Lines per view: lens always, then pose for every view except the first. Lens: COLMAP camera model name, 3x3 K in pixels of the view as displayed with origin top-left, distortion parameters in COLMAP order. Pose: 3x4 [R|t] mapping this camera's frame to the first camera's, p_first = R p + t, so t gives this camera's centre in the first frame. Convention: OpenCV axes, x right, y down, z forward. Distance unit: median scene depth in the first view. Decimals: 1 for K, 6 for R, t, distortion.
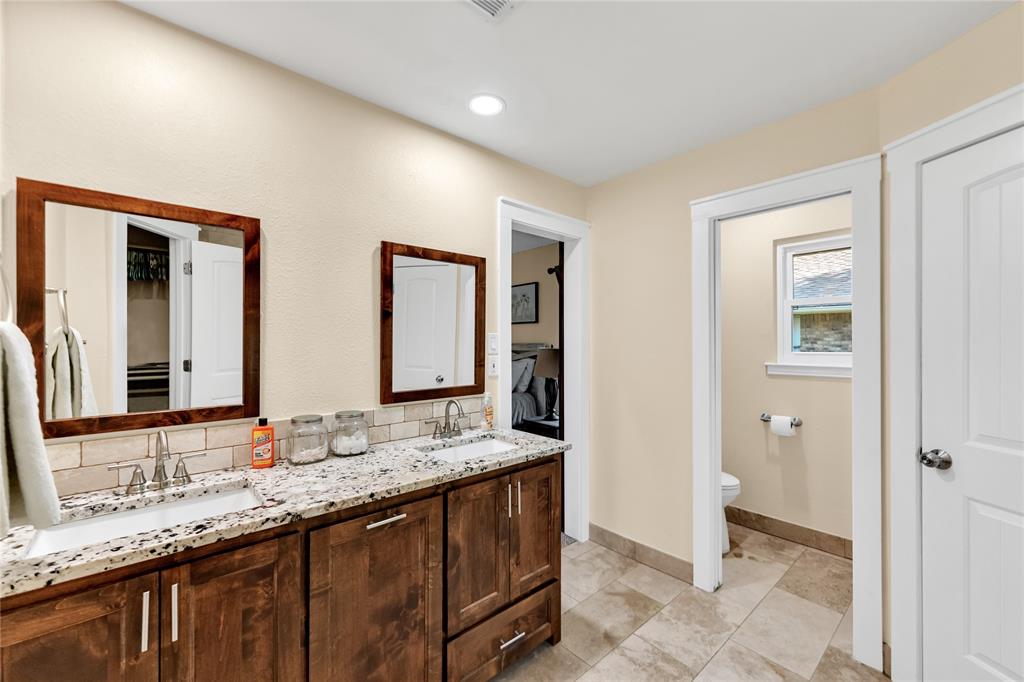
lens RADIAL K [[412.8, 0, 512.0], [0, 412.8, 341.0], [0, 0, 1]] dist [-0.001232, -0.000333]
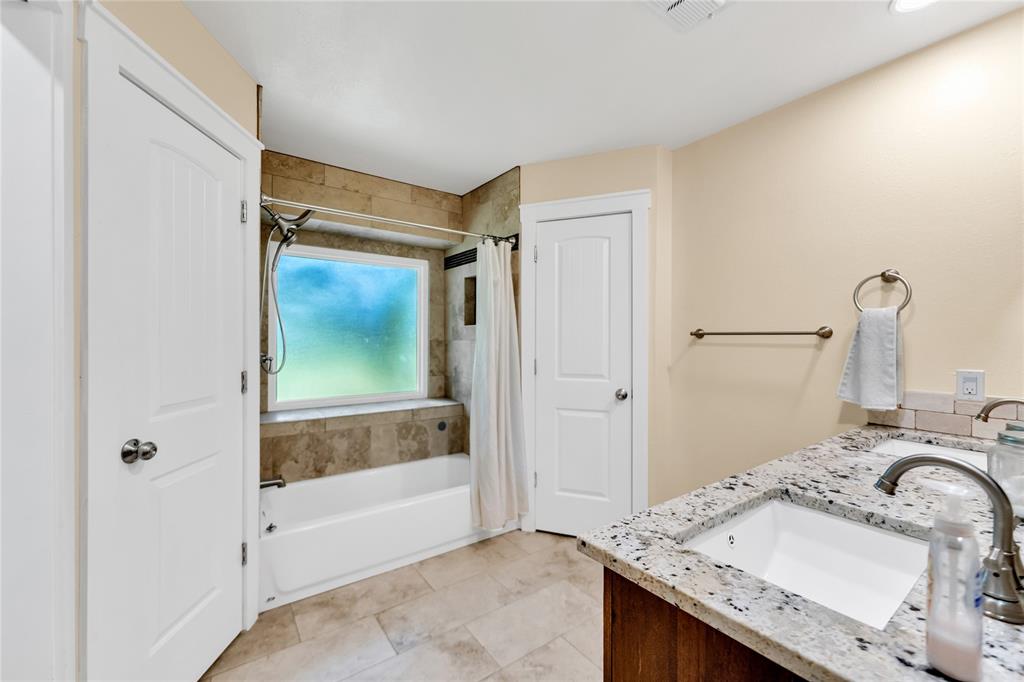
lens RADIAL K [[412.8, 0, 512.0], [0, 412.8, 341.0], [0, 0, 1]] dist [-0.001232, -0.000333]
pose [[-0.995877, 0.000502, 0.090712, 0.175703], [0.000379, 0.999999, -0.001368, 0.057592], [-0.090713, -0.001328, -0.995876, 1.444801]]
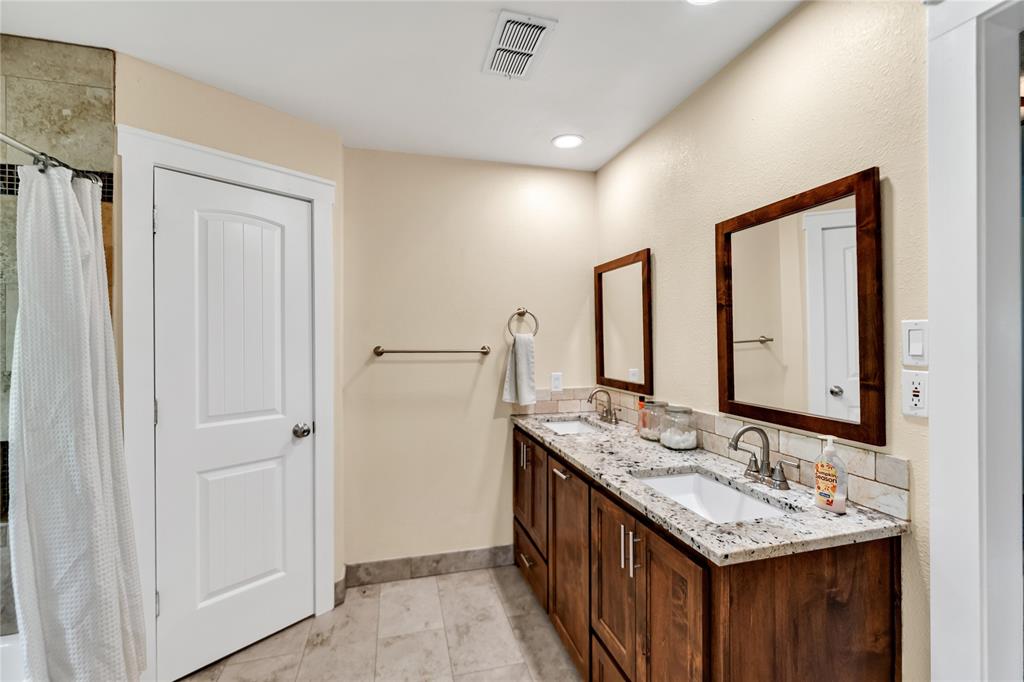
lens RADIAL K [[430.6, 0, 511.3], [0, 430.6, 338.7], [0, 0, 1]] dist [-0.001528, -0.000381]
pose [[-0.442651, 0.000675, -0.896694, 0.710602], [0.006020, 0.999979, -0.002219, -0.000483], [0.896674, -0.006381, -0.442646, 1.030680]]
